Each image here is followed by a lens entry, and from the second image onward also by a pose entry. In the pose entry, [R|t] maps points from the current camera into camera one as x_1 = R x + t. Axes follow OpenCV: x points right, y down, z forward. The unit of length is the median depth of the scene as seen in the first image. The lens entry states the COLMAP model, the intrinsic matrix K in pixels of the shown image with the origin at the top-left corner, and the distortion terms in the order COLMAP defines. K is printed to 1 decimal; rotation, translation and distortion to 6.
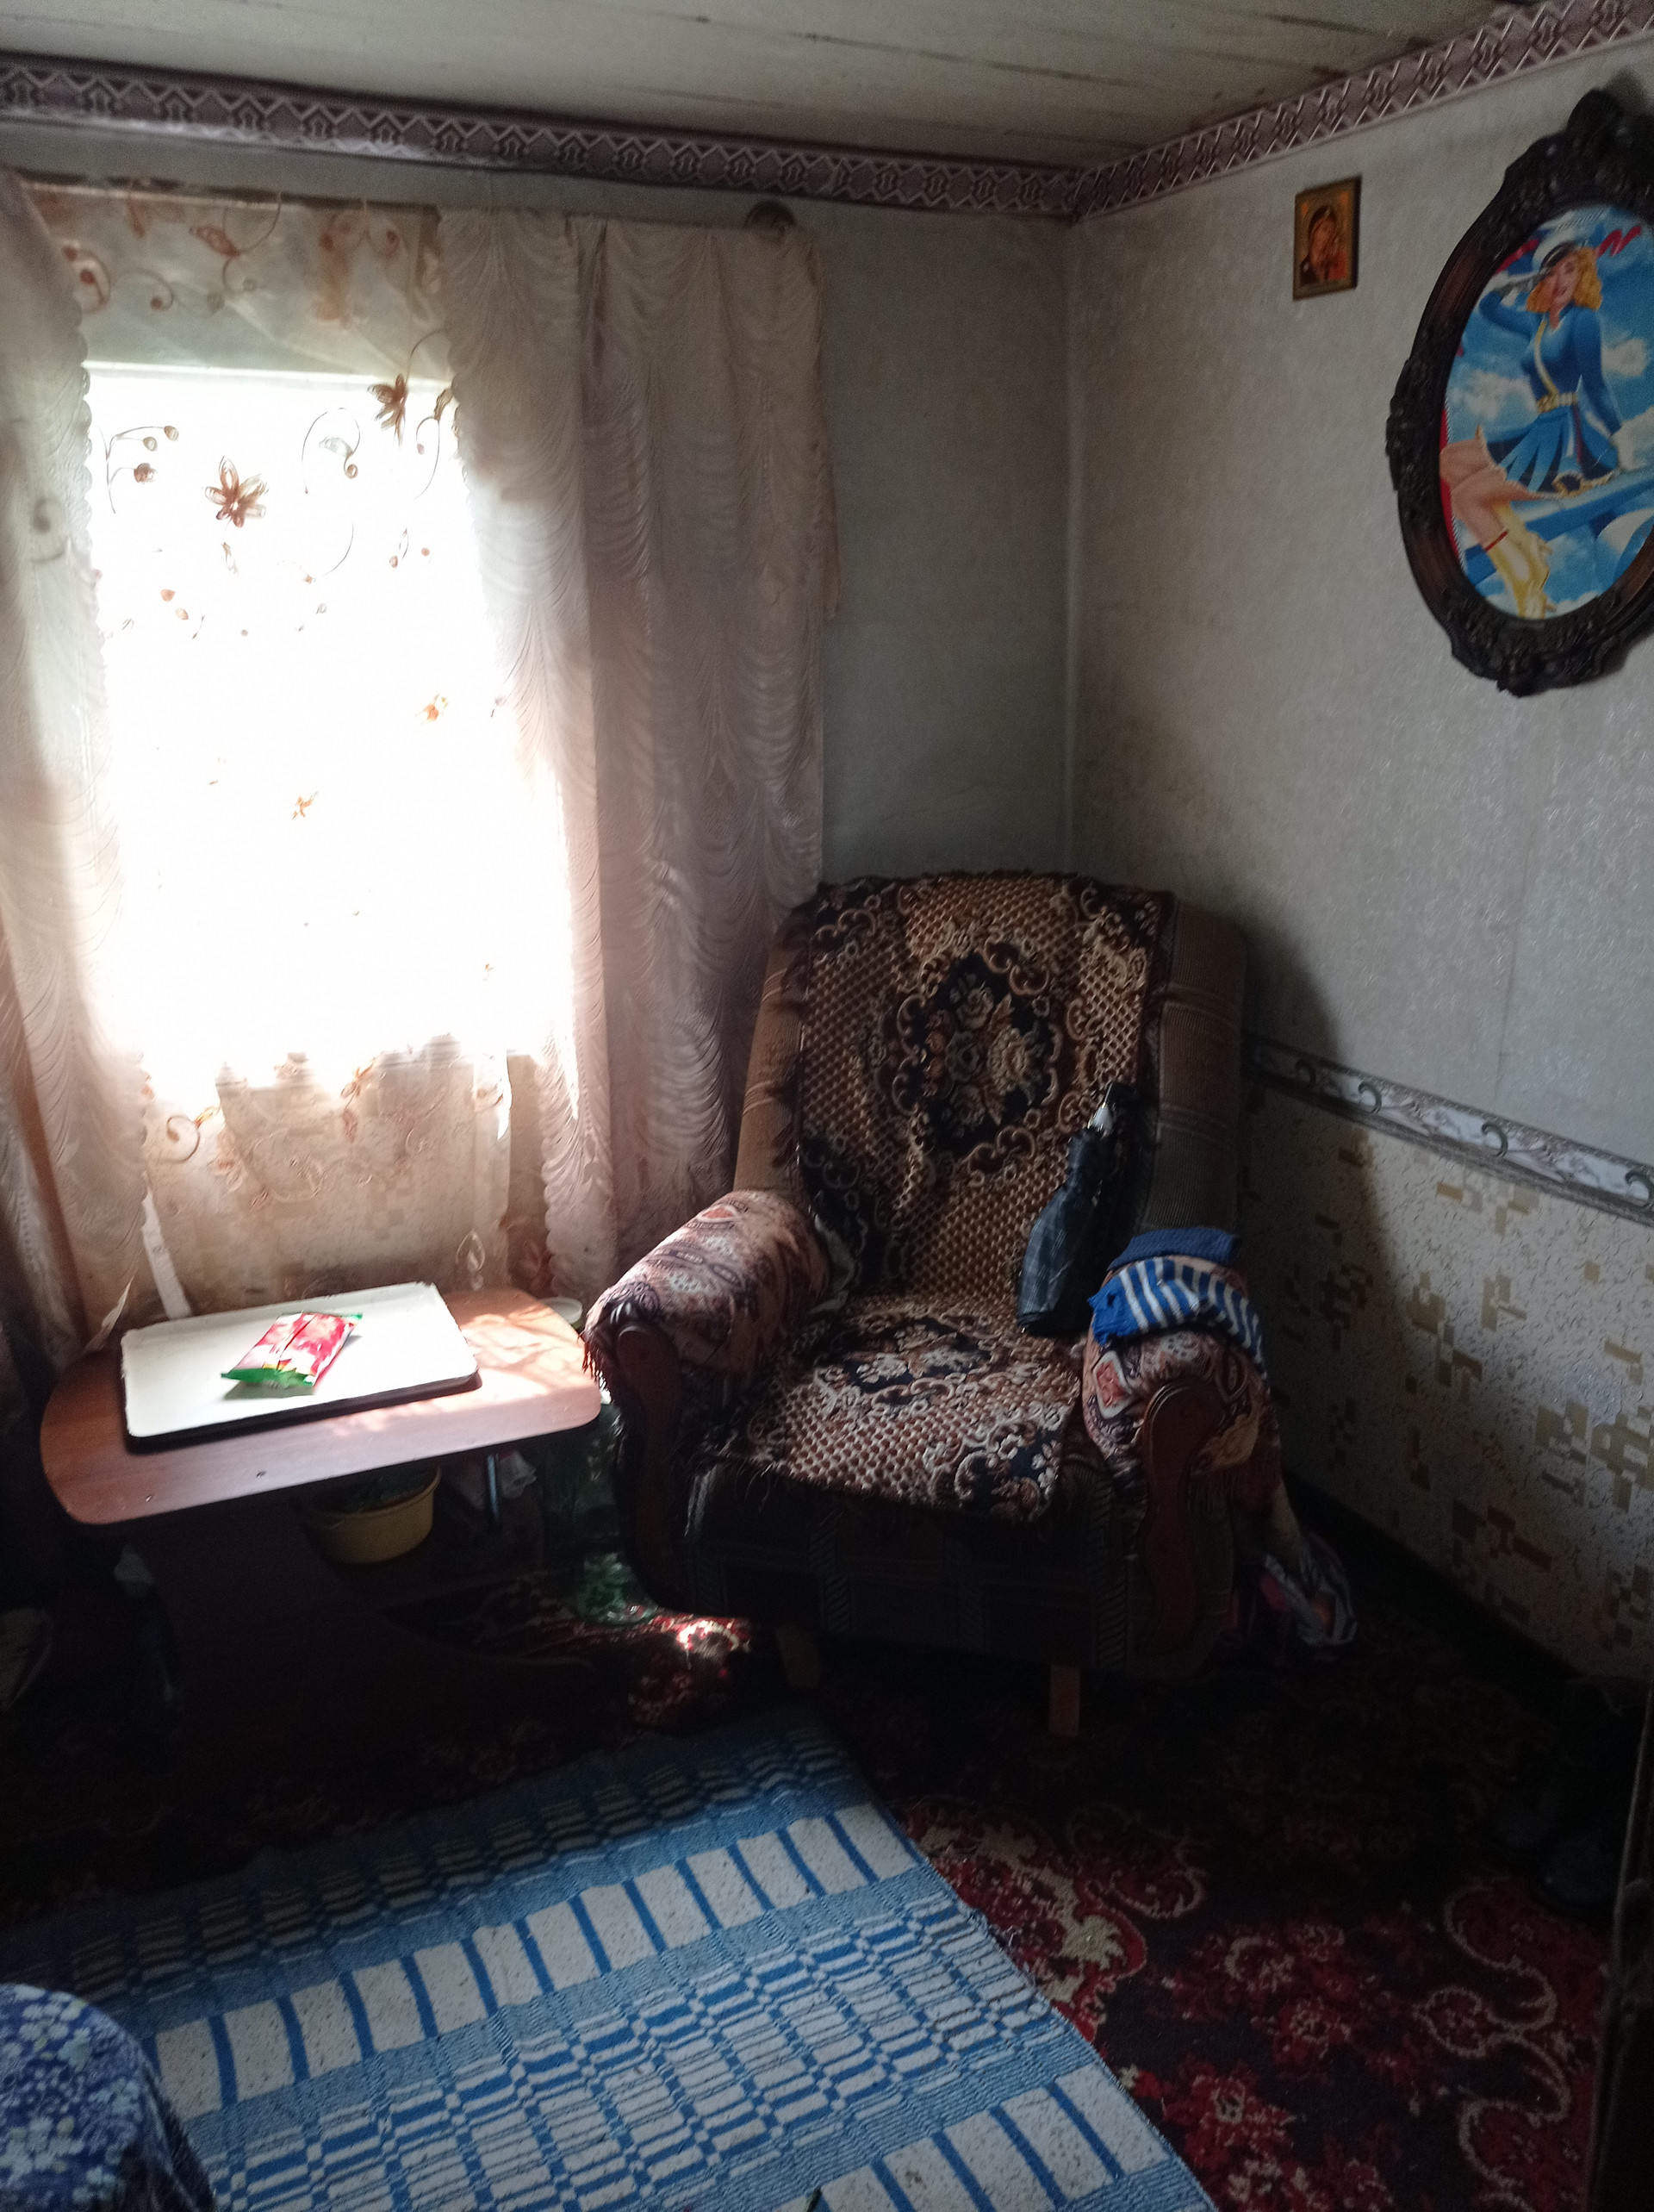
lens RADIAL K [[1700.1, 0, 830.8], [0, 1700.1, 1090.9], [0, 0, 1]] dist [0.086290, -0.120248]
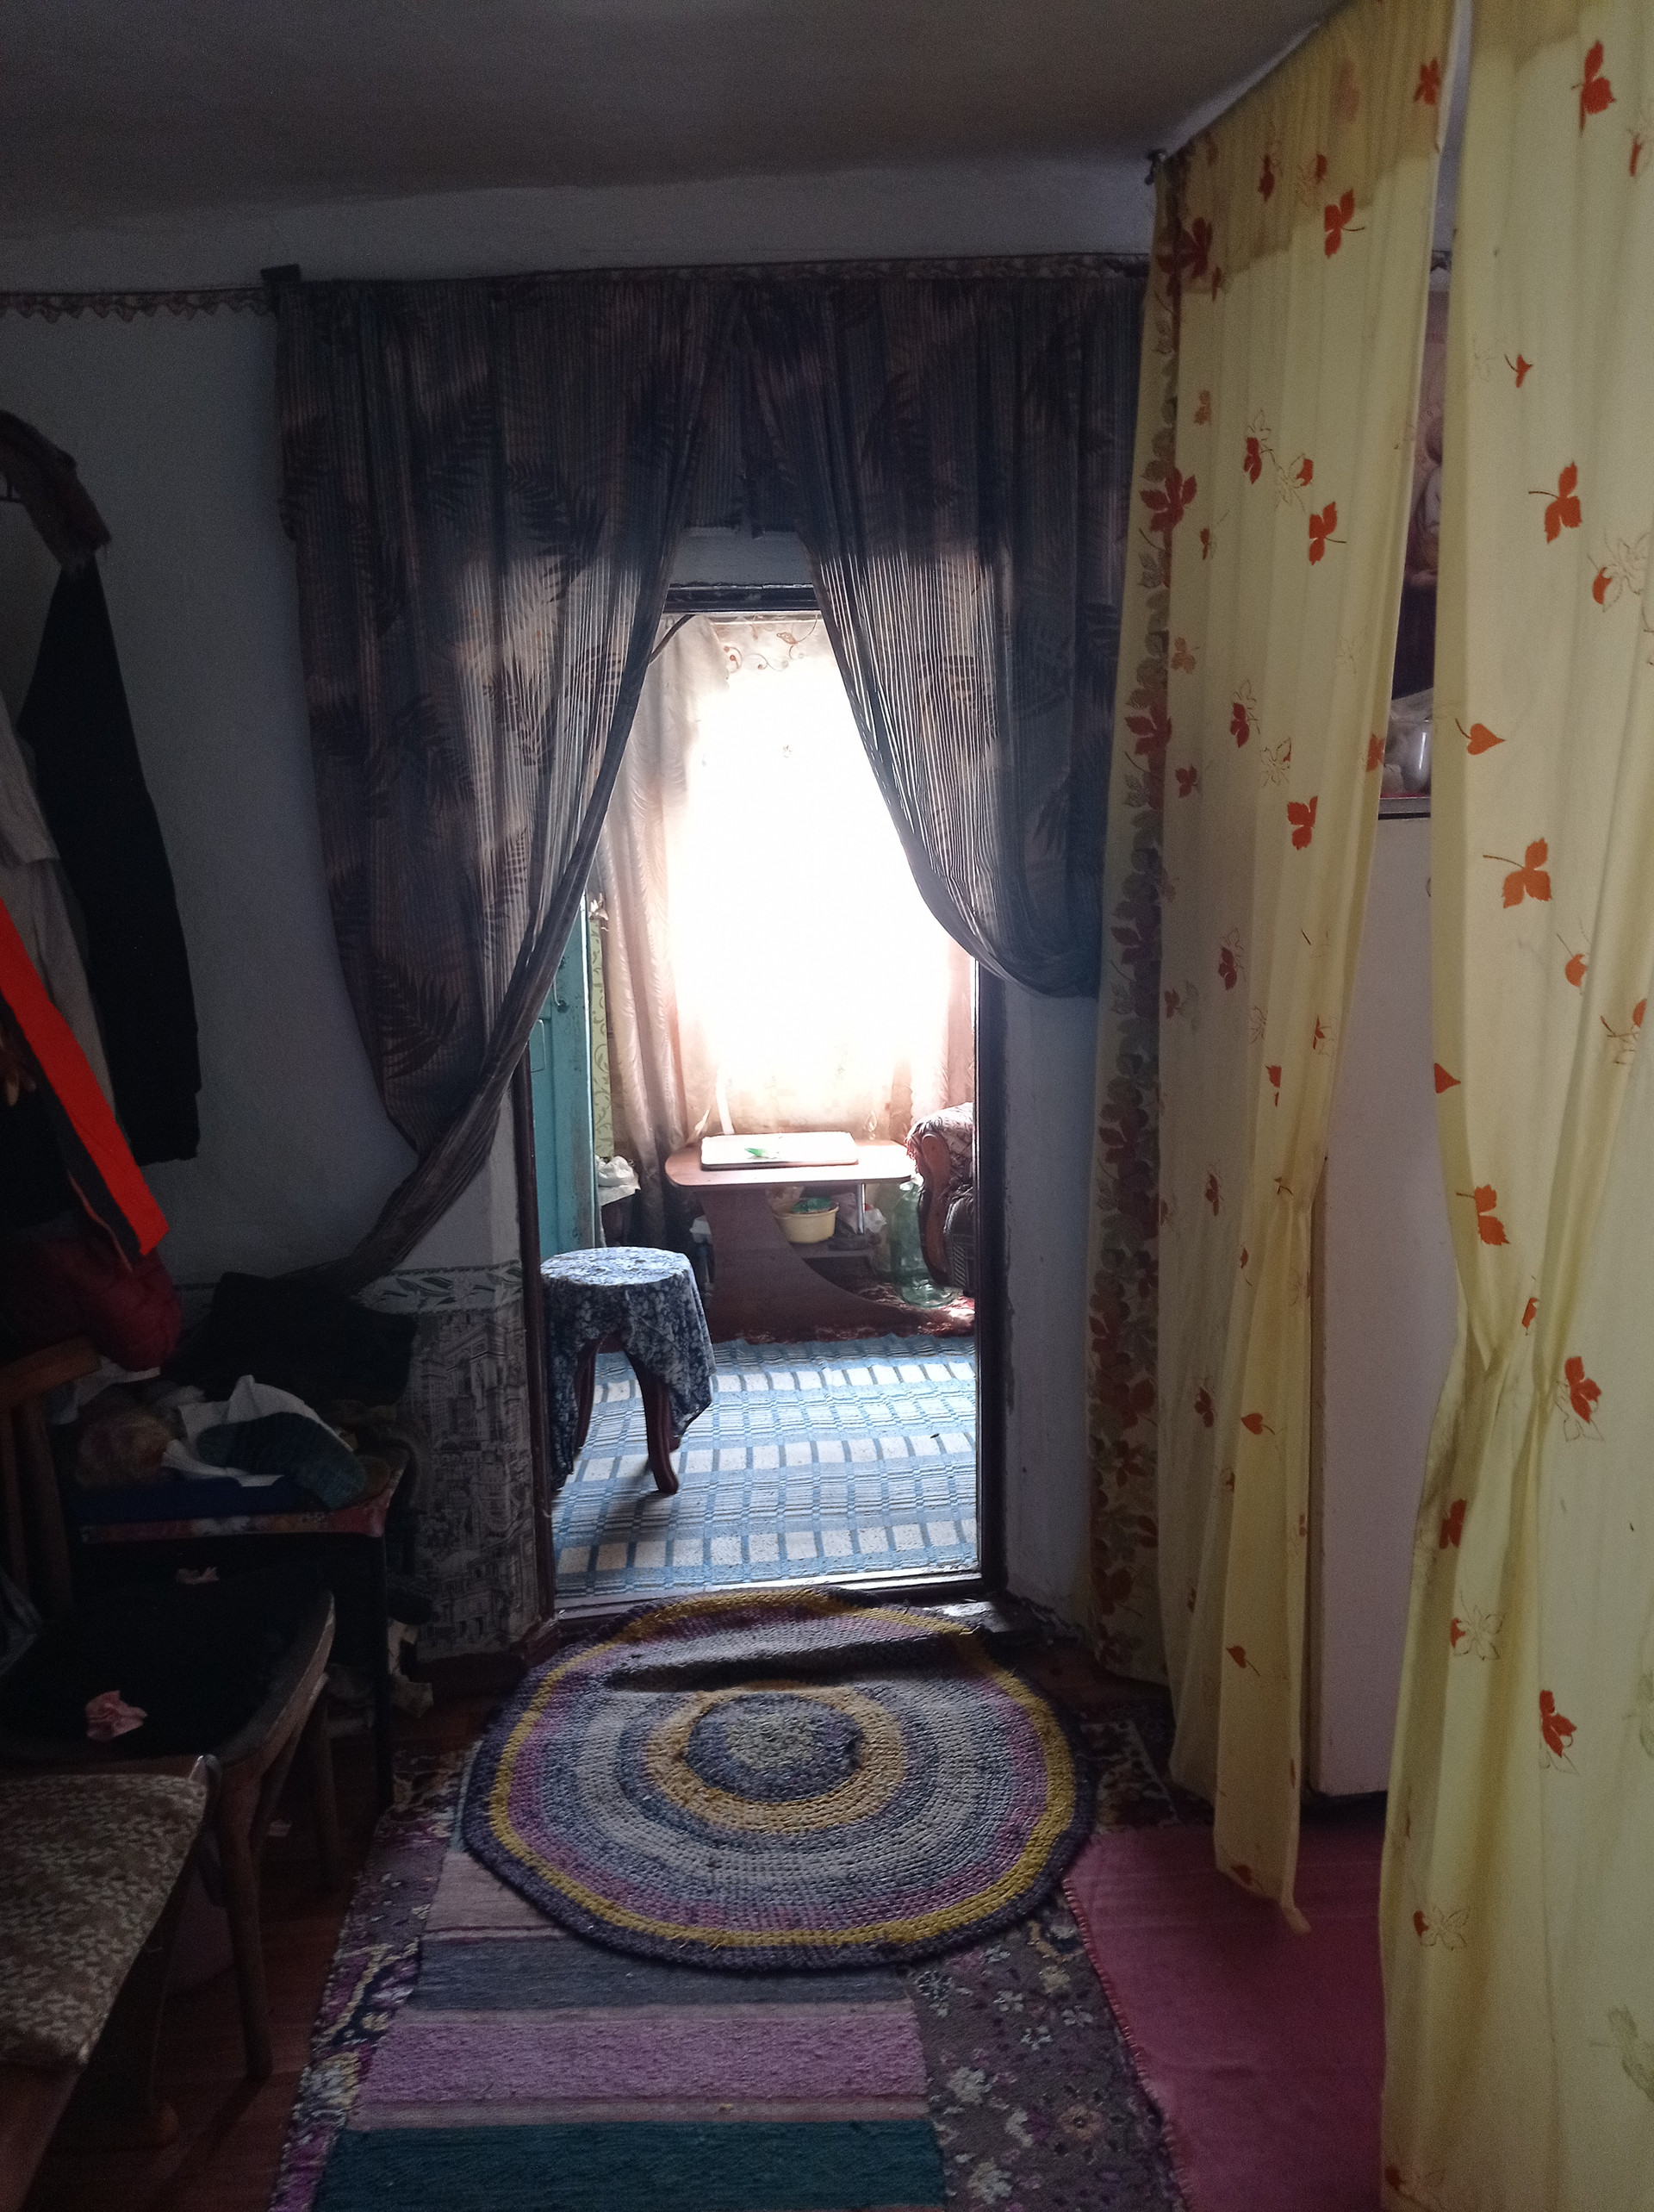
lens RADIAL K [[1700.1, 0, 830.8], [0, 1700.1, 1090.9], [0, 0, 1]] dist [0.086290, -0.120248]
pose [[0.943456, 0.047649, -0.328056, 0.414051], [-0.086315, 0.990791, -0.104323, 0.290821], [0.320064, 0.126740, 0.938880, -0.907527]]
